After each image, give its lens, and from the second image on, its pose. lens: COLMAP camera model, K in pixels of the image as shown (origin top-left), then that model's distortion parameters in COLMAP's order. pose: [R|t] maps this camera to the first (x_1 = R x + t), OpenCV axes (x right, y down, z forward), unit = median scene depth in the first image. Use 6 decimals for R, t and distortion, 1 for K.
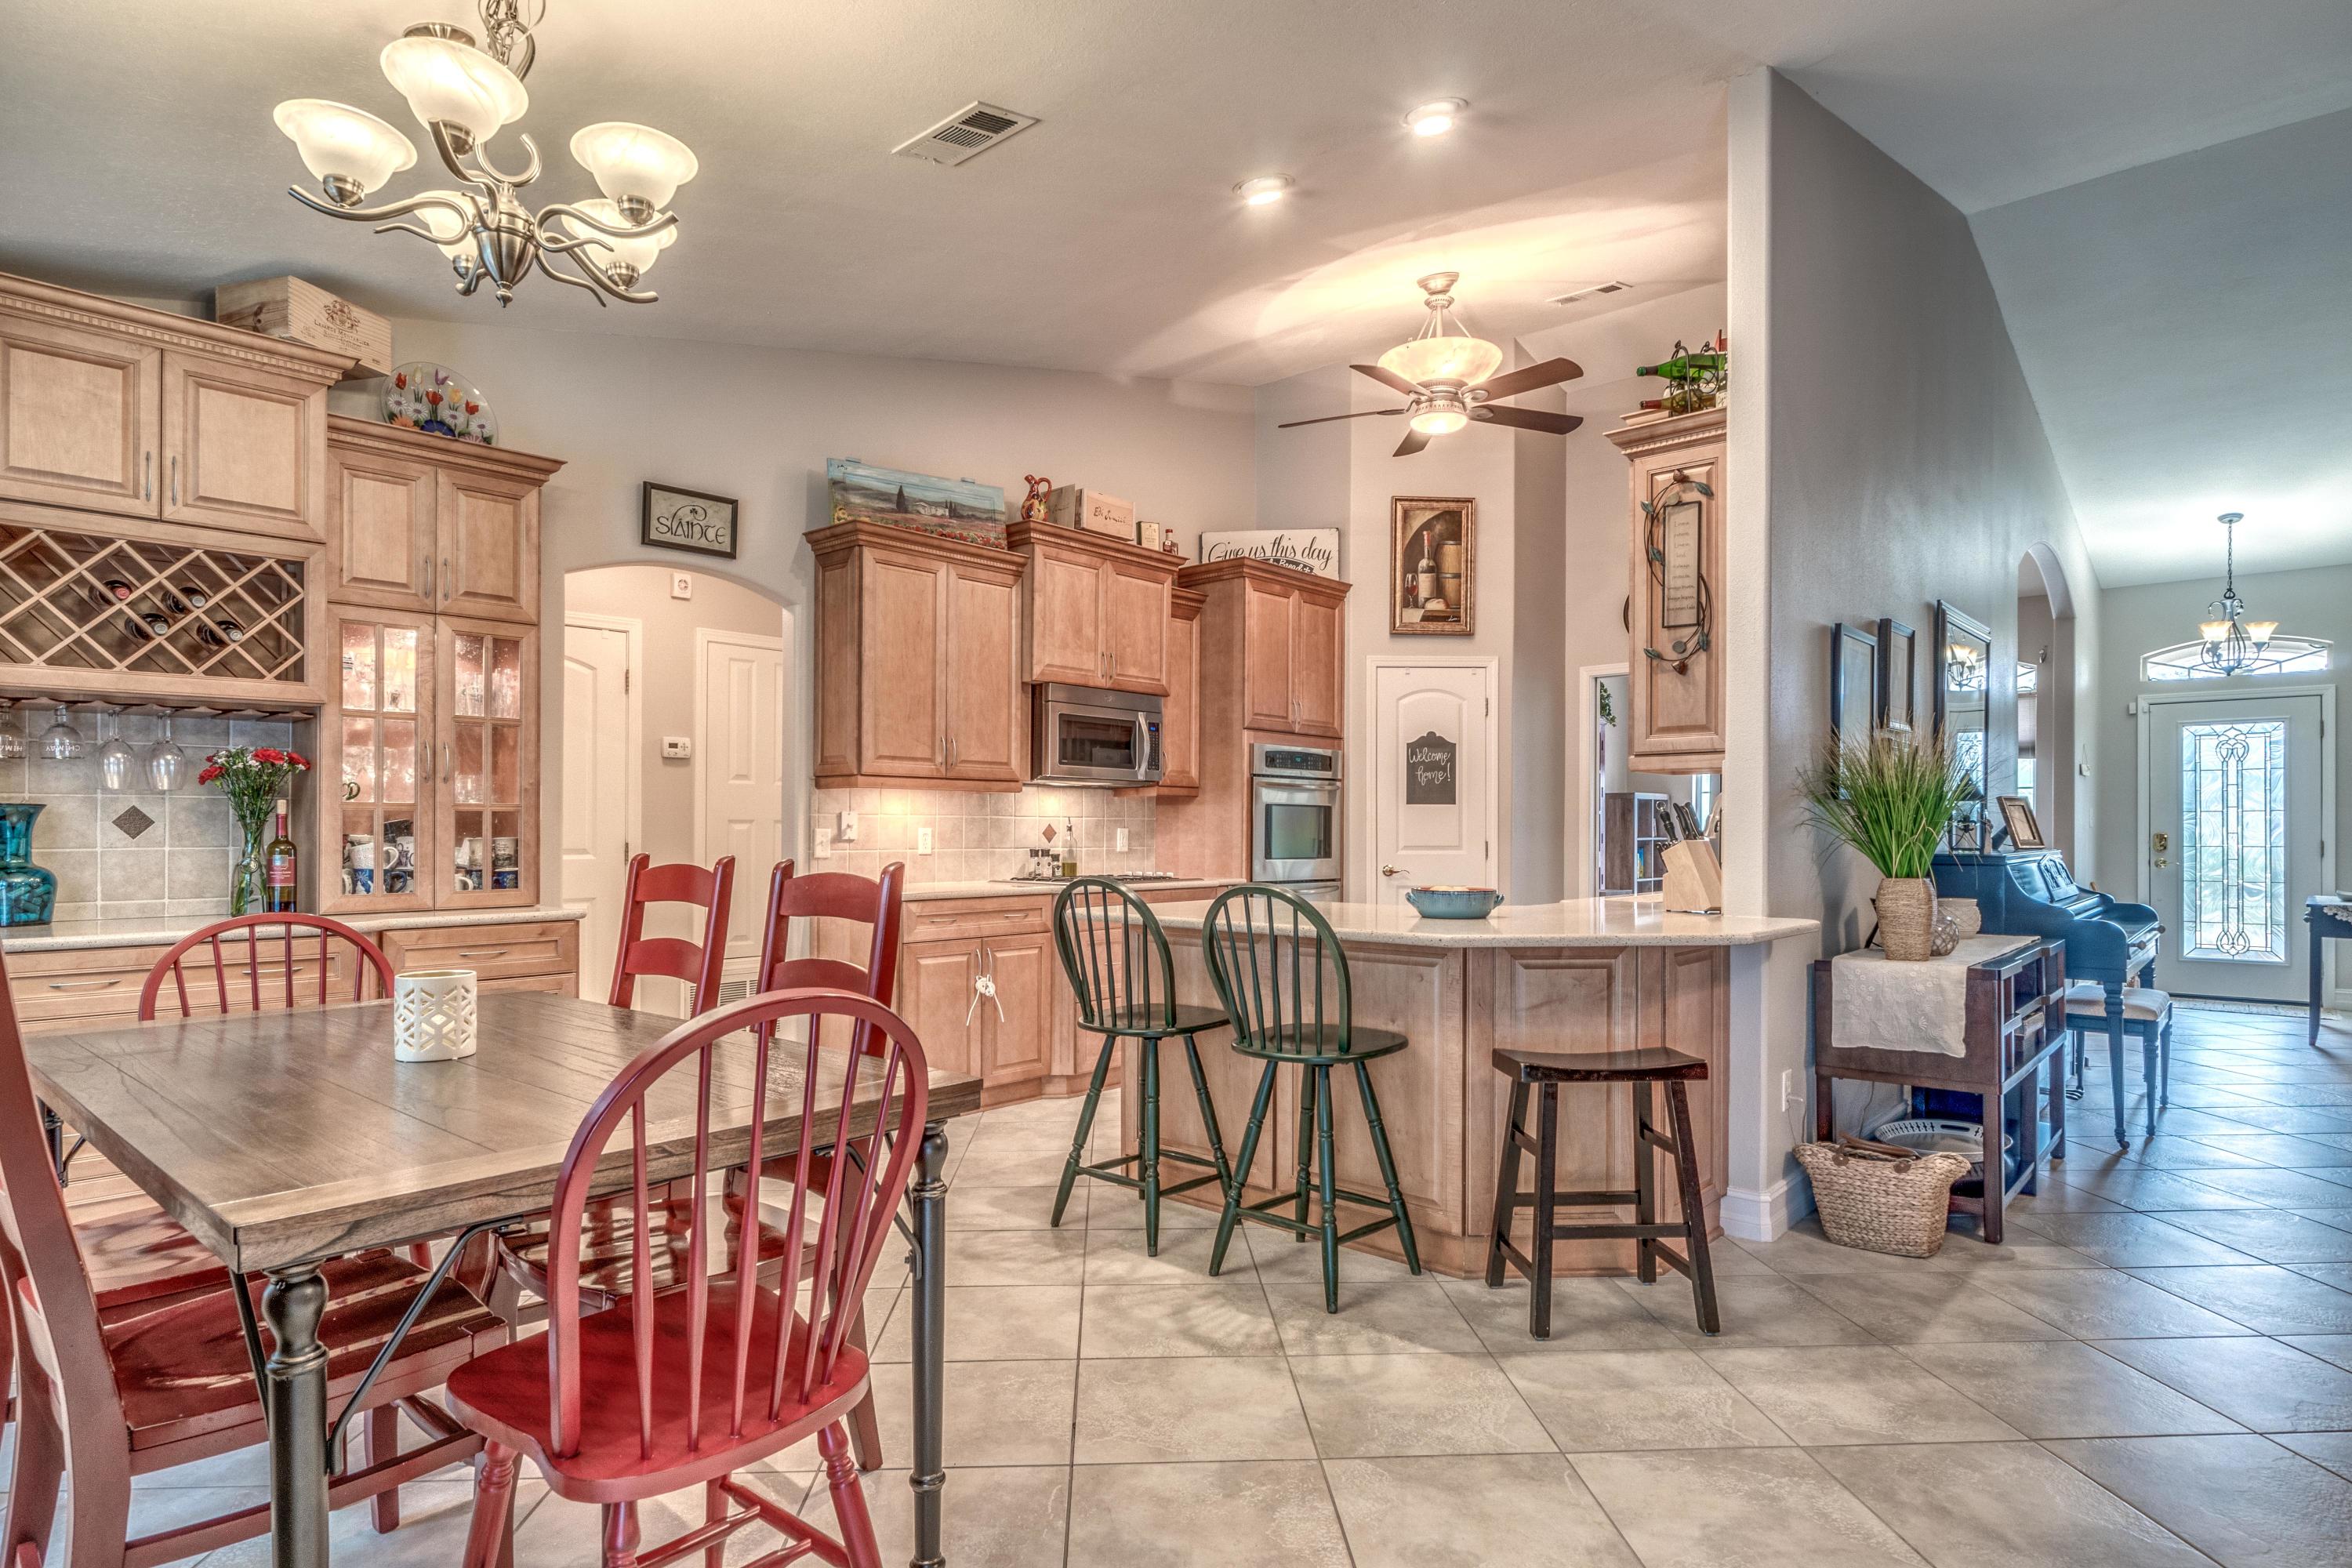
lens RADIAL K [[1270.6, 0, 1212.5], [0, 1270.6, 819.3], [0, 0, 1]] dist [-0.002158, -0.002079]
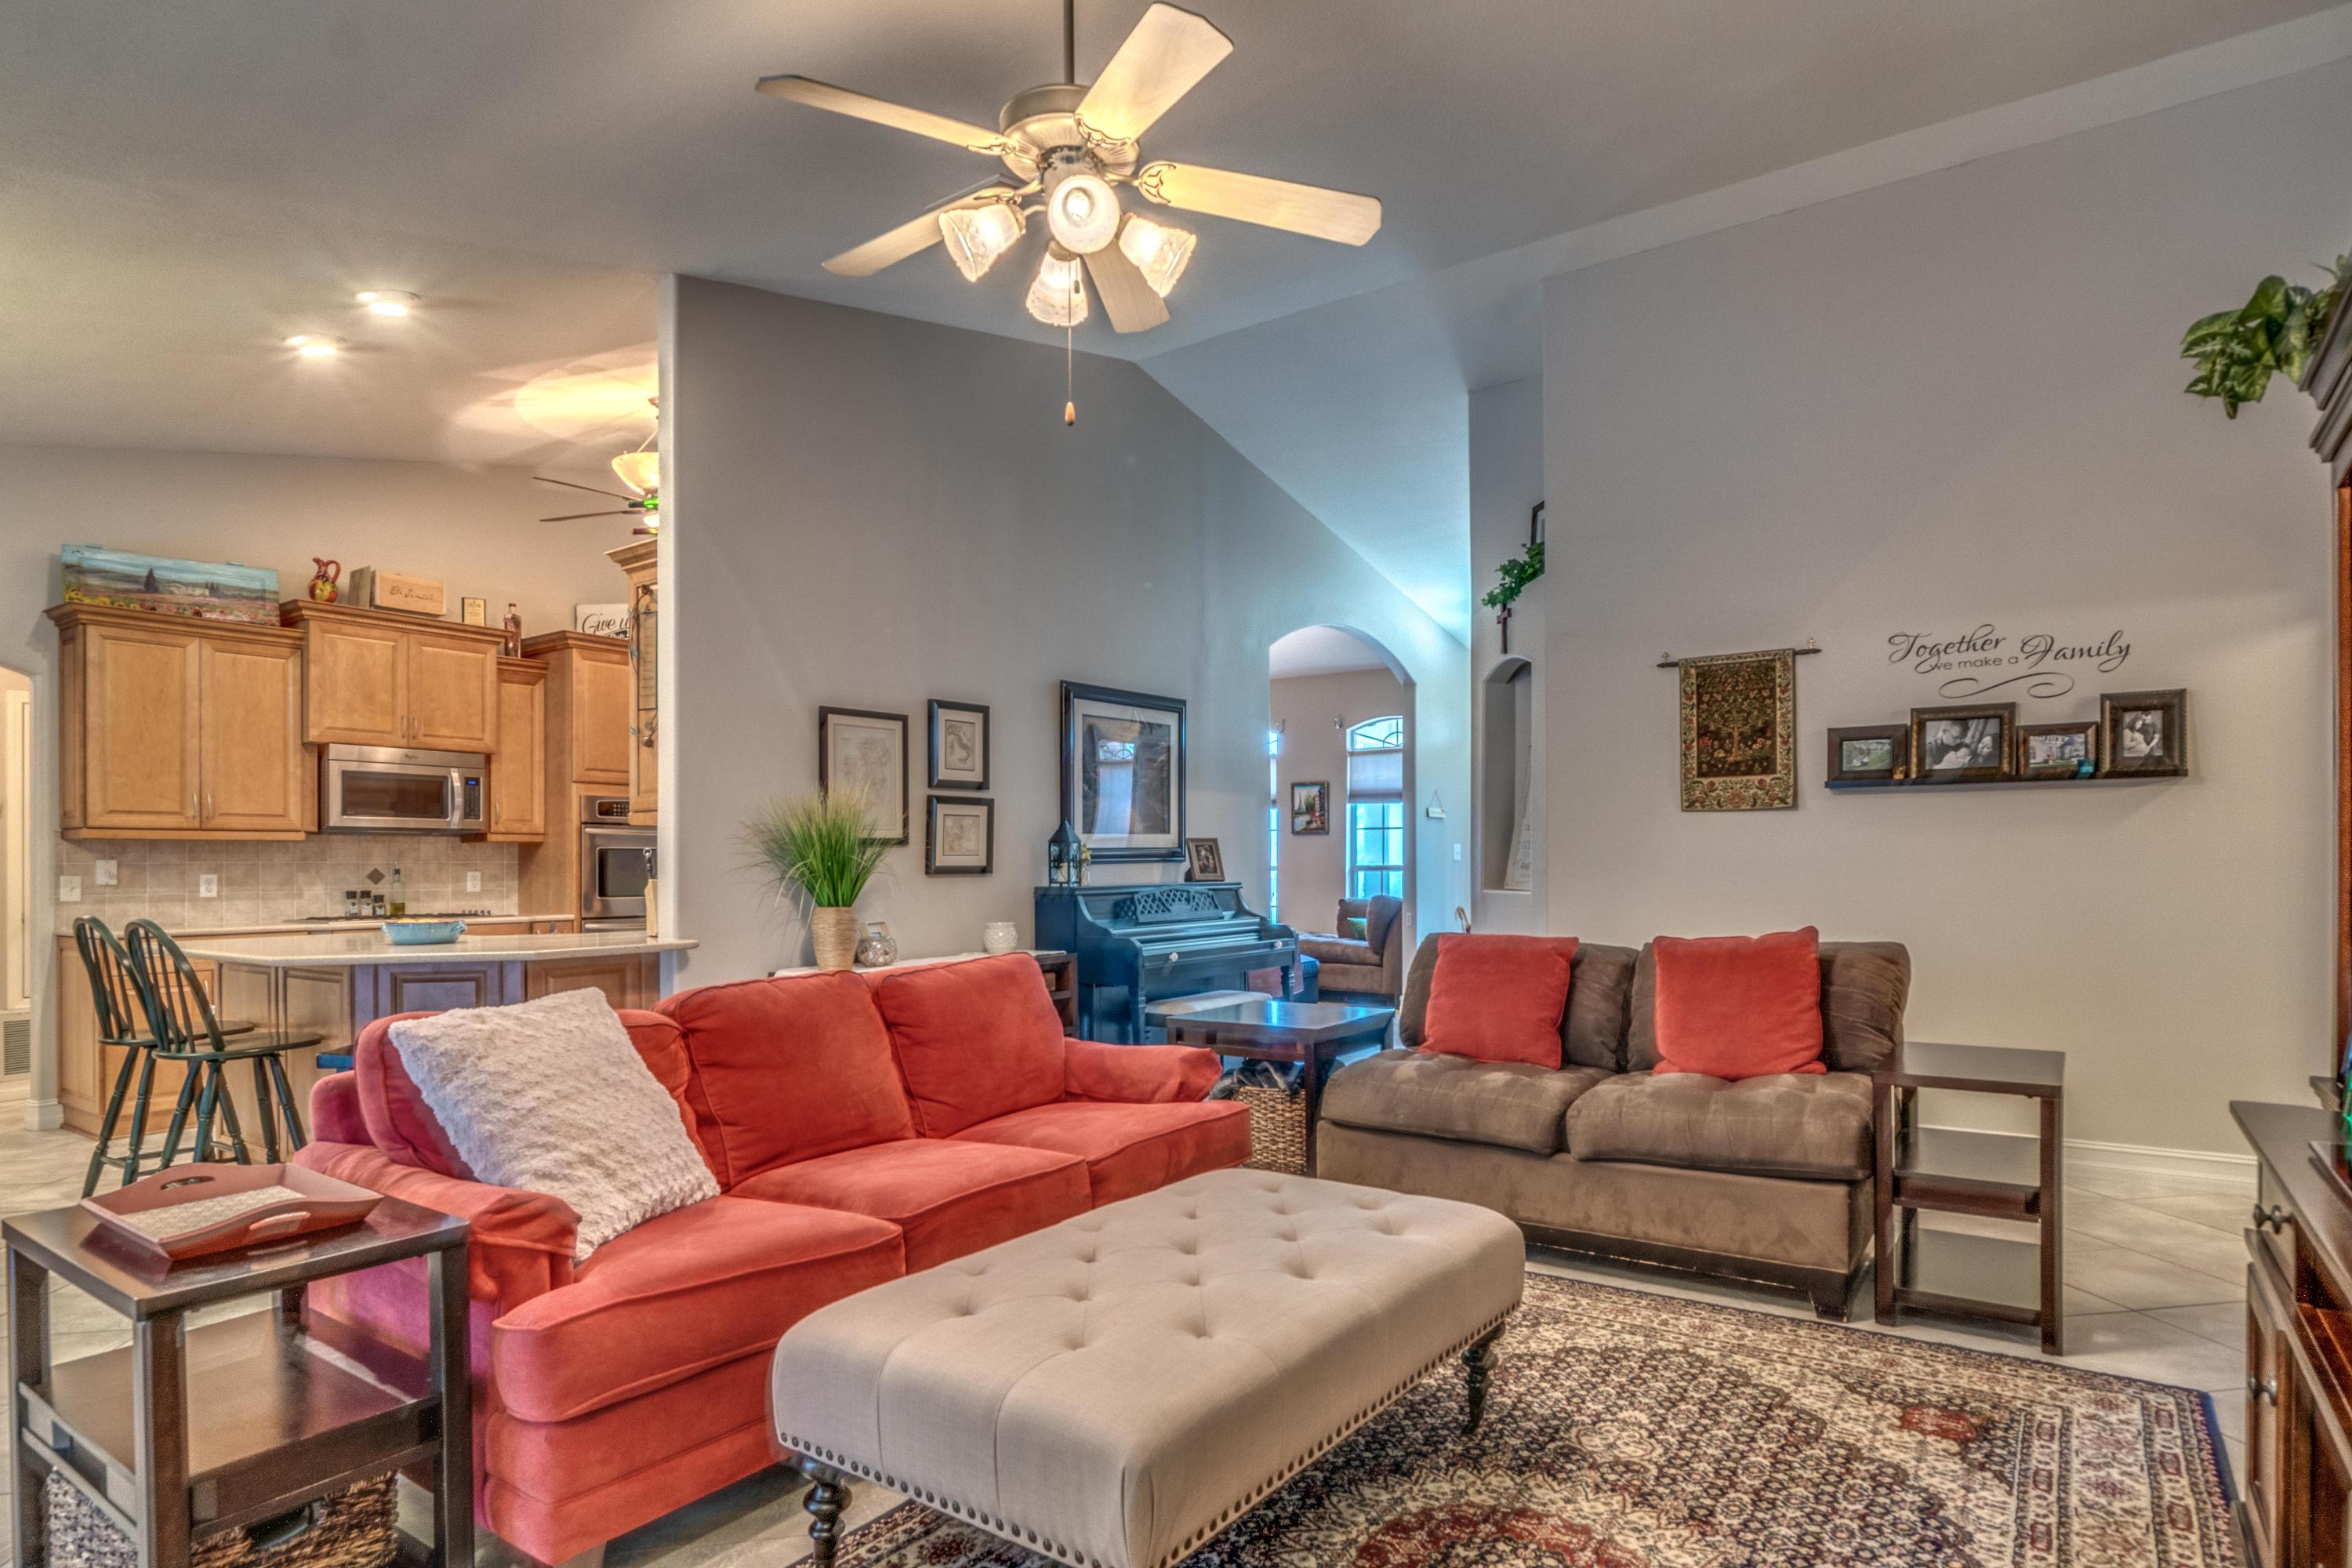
lens RADIAL K [[1239.3, 0, 1199.7], [0, 1239.3, 859.0], [0, 0, 1]] dist [-0.001730, -0.001154]
pose [[0.992982, -0.009481, 0.117884, 0.831430], [0.009169, 0.999953, 0.003183, -0.002641], [-0.117909, -0.002080, 0.993022, -0.295909]]
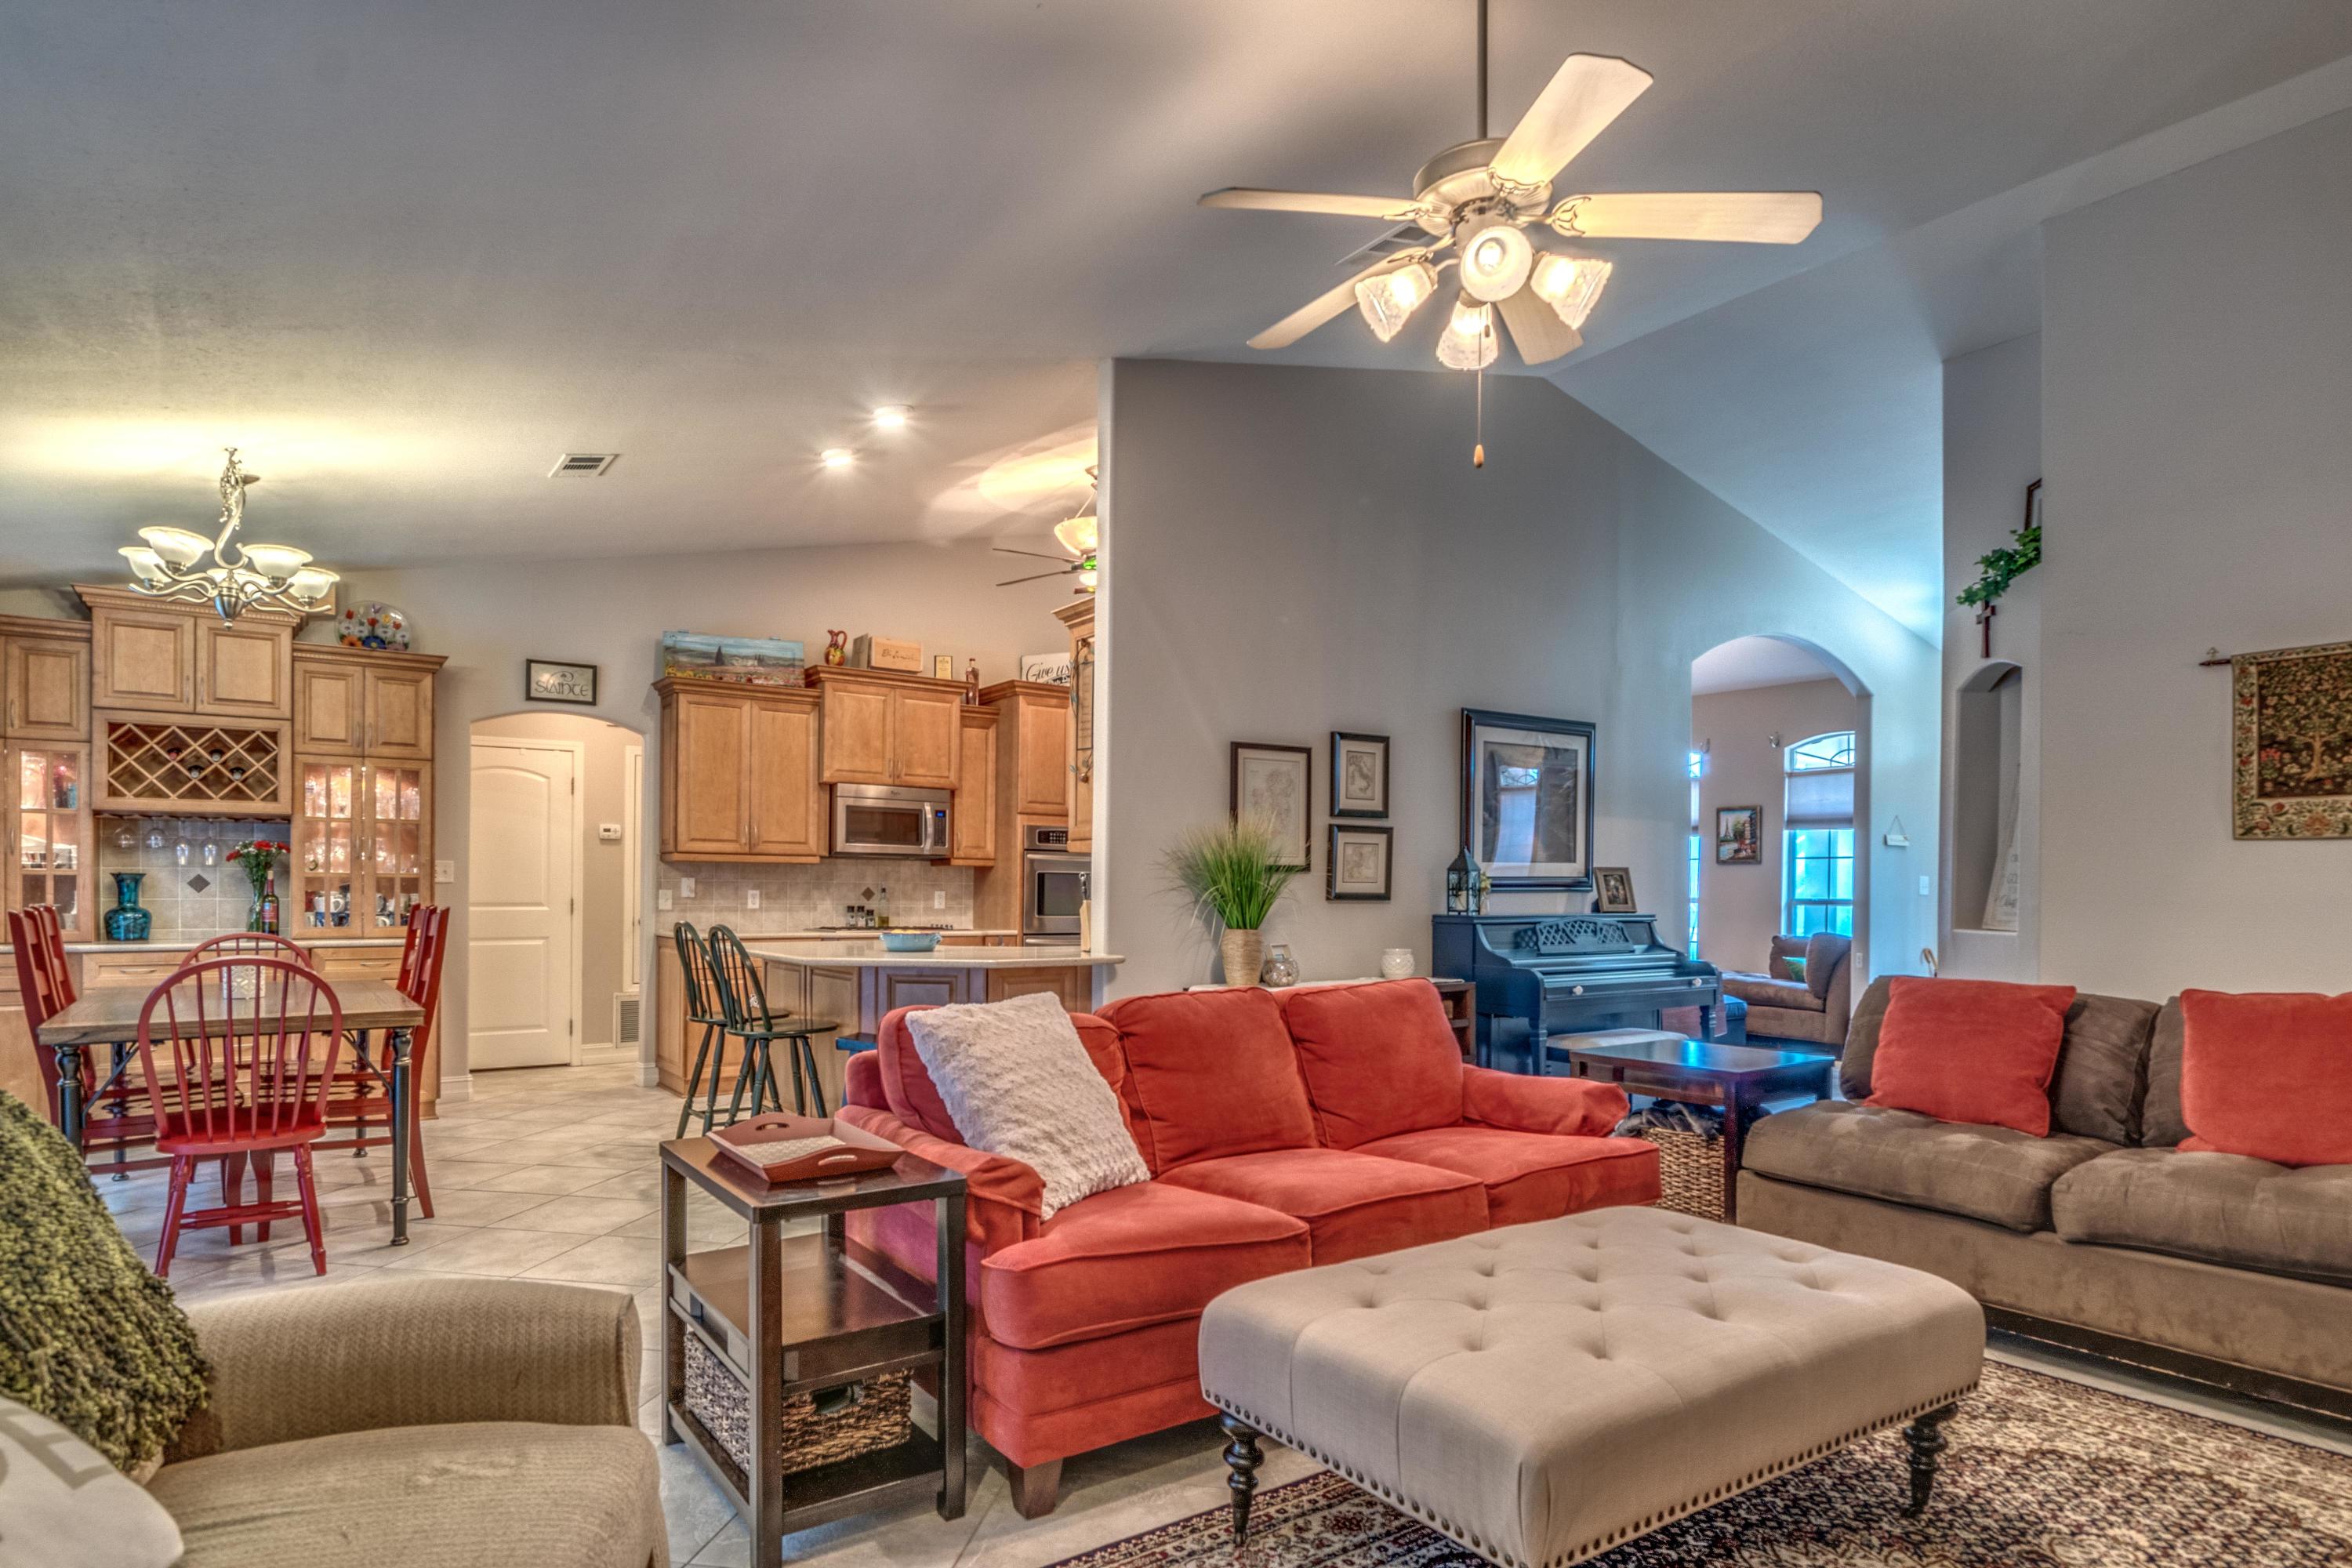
lens RADIAL K [[1244.3, 0, 1137.2], [0, 1244.3, 885.6], [0, 0, 1]] dist [-0.003442, -0.002523]
pose [[0.970217, 0.004015, -0.242204, 0.826524], [-0.003654, 0.999991, 0.001939, -0.002856], [0.242210, -0.000996, 0.970223, -0.346804]]
